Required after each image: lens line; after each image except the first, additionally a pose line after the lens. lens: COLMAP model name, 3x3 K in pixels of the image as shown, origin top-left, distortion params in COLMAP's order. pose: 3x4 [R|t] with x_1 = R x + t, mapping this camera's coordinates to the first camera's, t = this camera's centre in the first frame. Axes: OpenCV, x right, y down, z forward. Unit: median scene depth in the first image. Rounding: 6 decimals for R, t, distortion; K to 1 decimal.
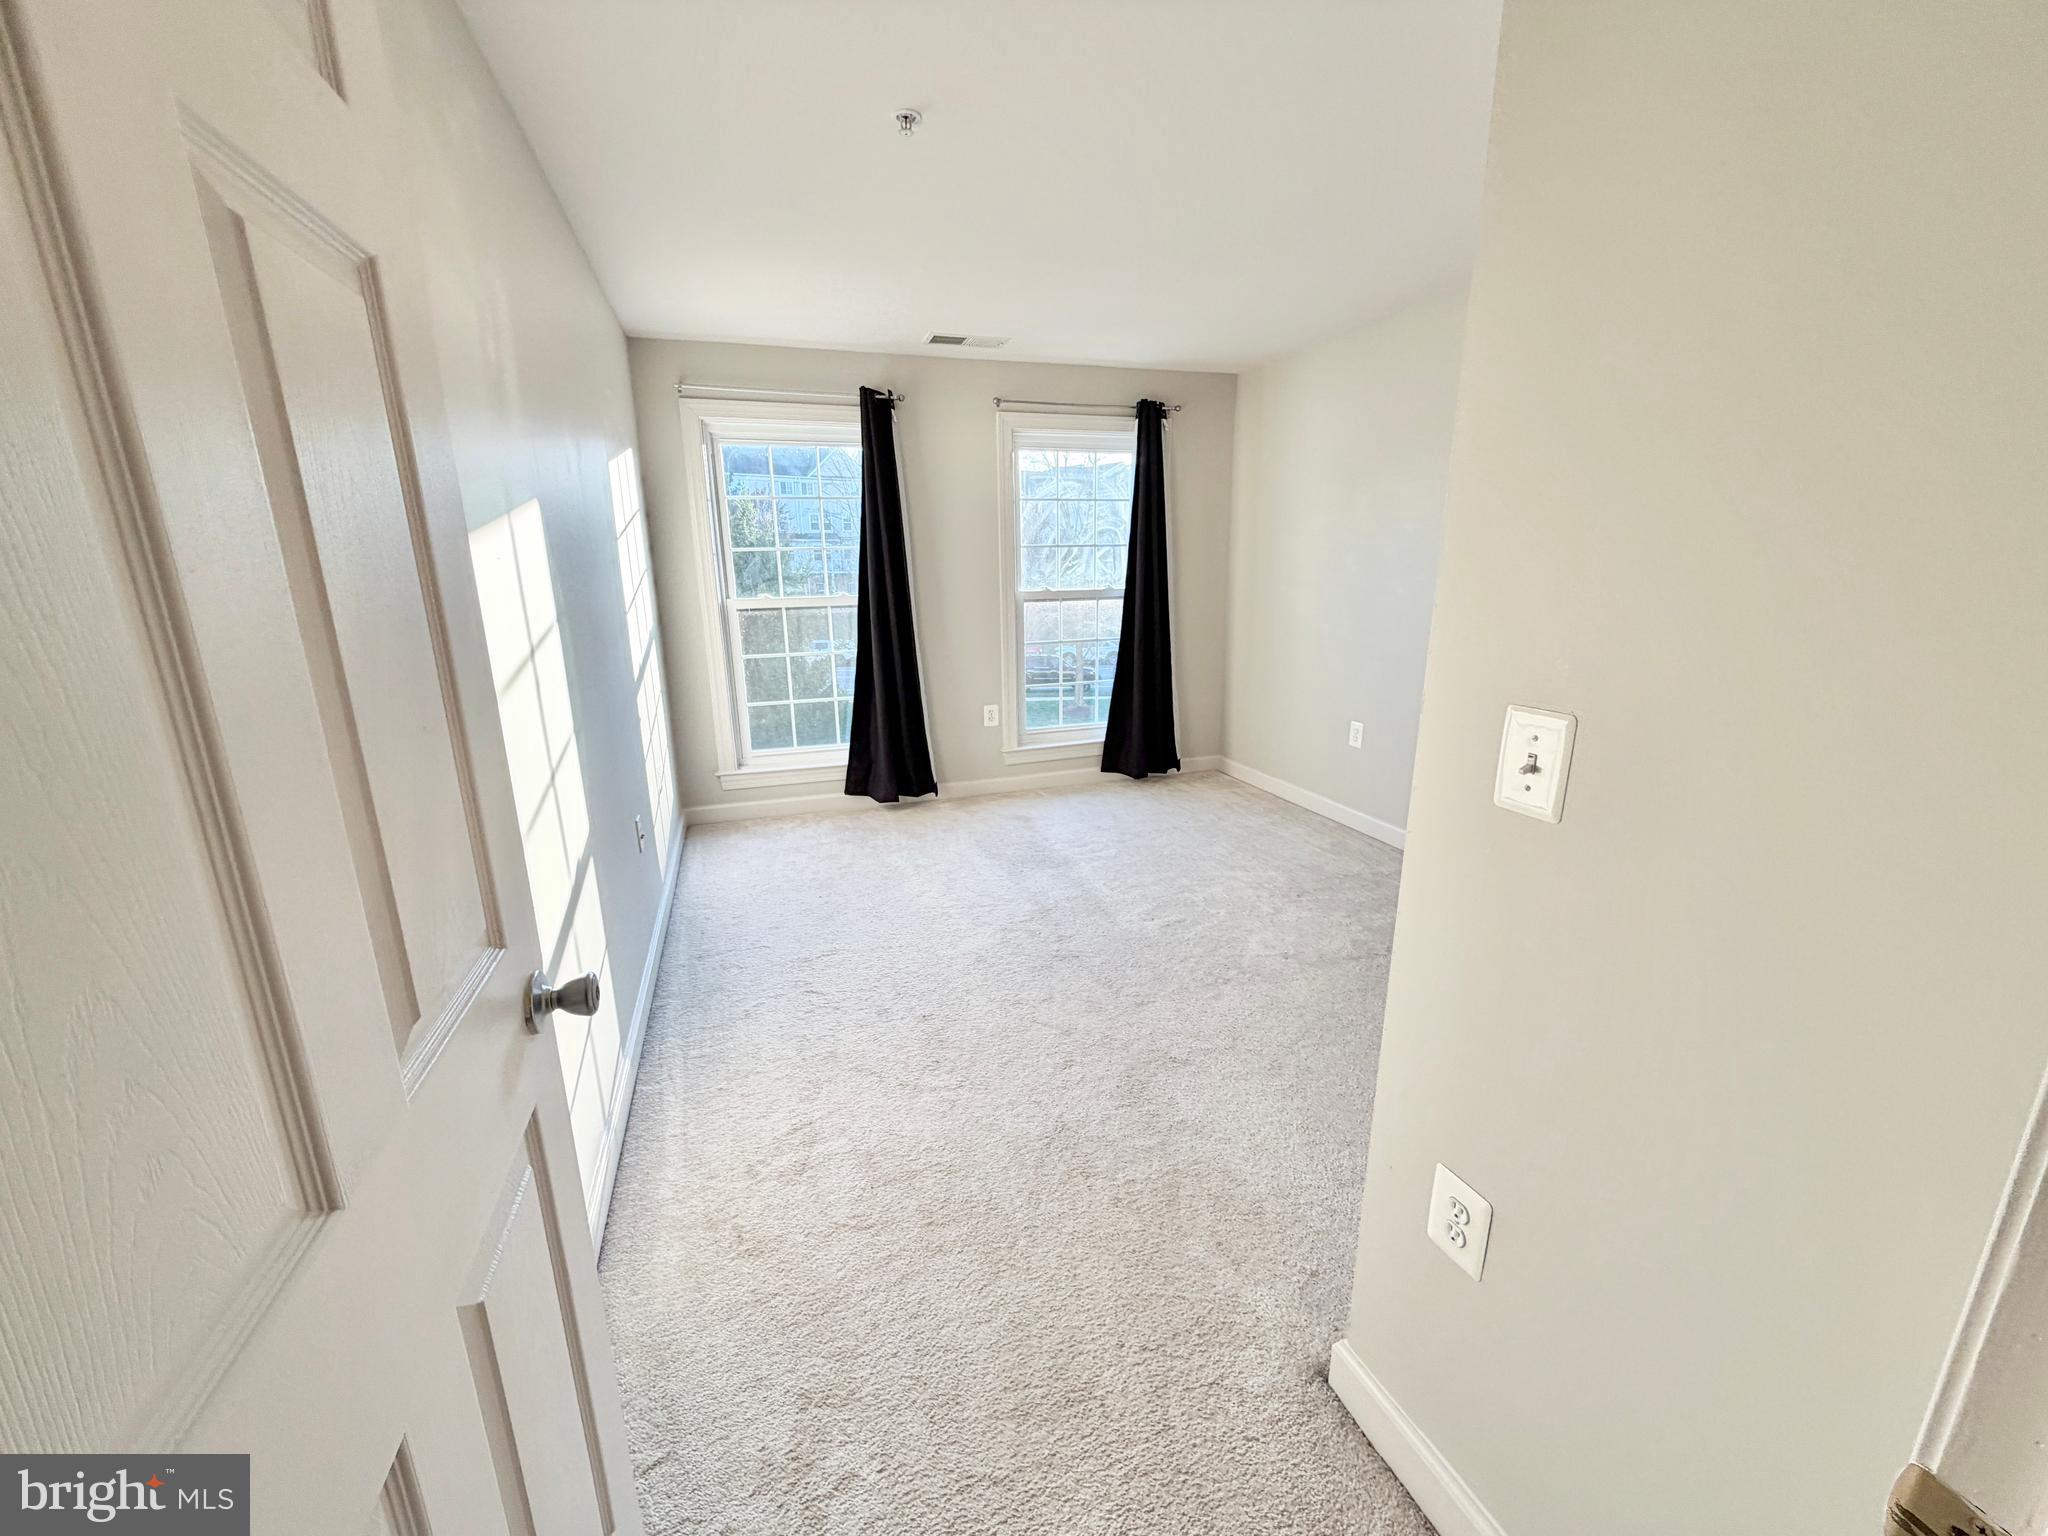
lens RADIAL K [[816.4, 0, 1019.7], [0, 816.4, 767.6], [0, 0, 1]] dist [-0.001311, 0.000071]
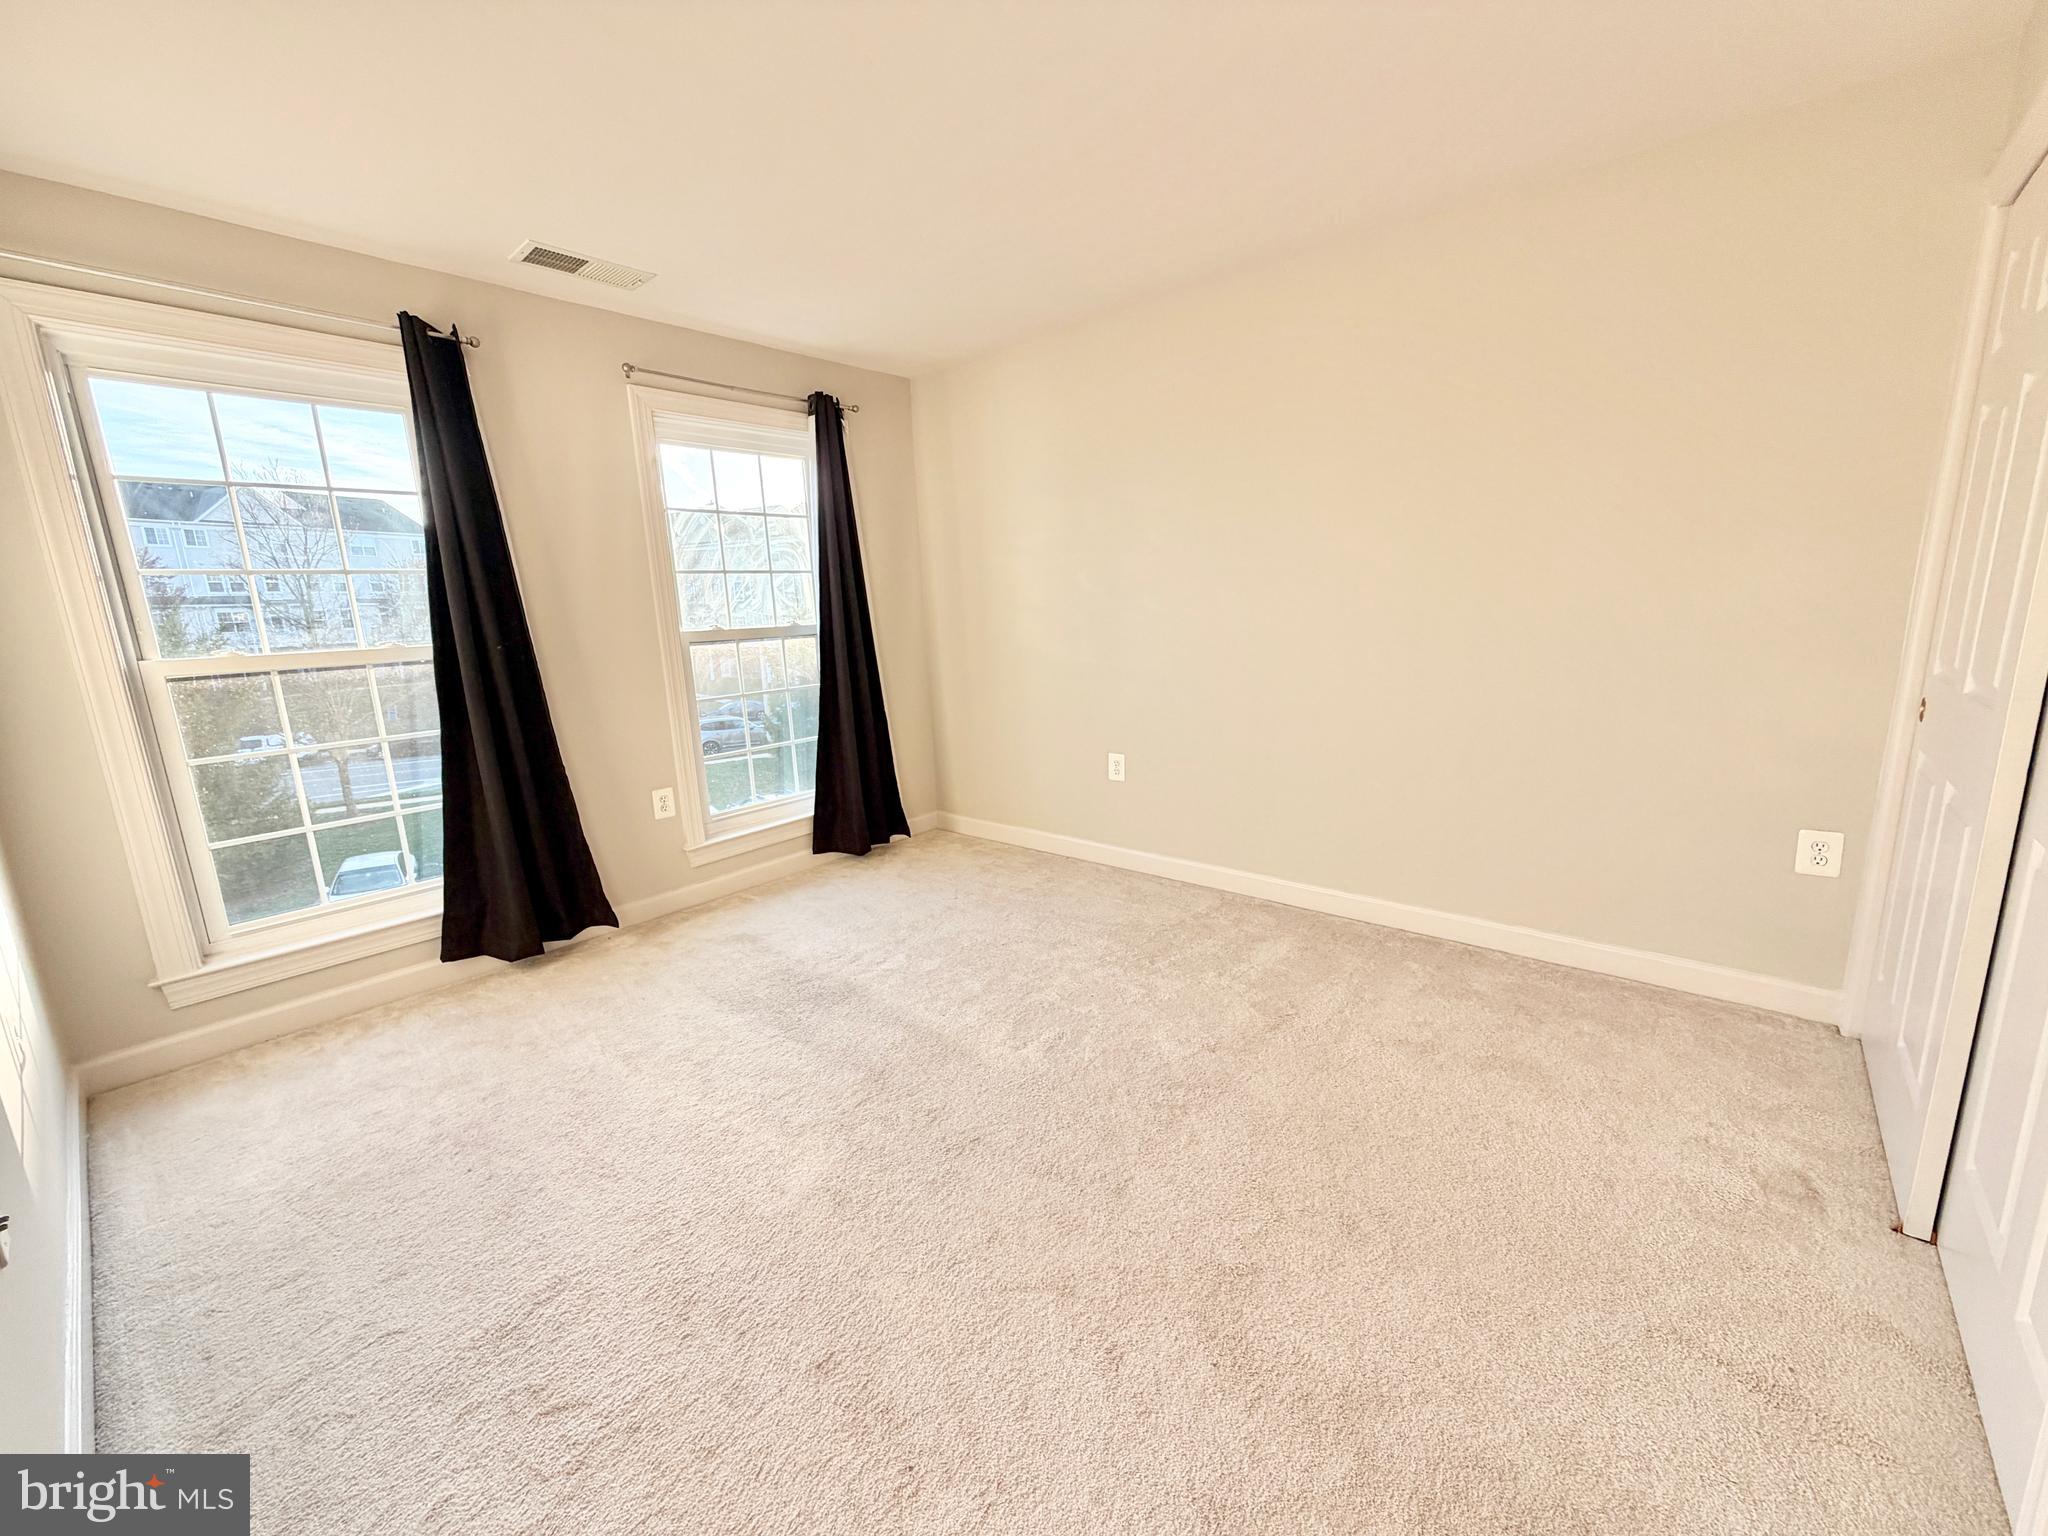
lens RADIAL K [[816.4, 0, 1019.7], [0, 816.4, 767.6], [0, 0, 1]] dist [-0.001311, 0.000071]
pose [[0.860976, -0.120582, 0.494146, -0.124012], [0.153010, 0.987895, -0.025529, -0.030623], [-0.485086, 0.097589, 0.869004, 0.236385]]
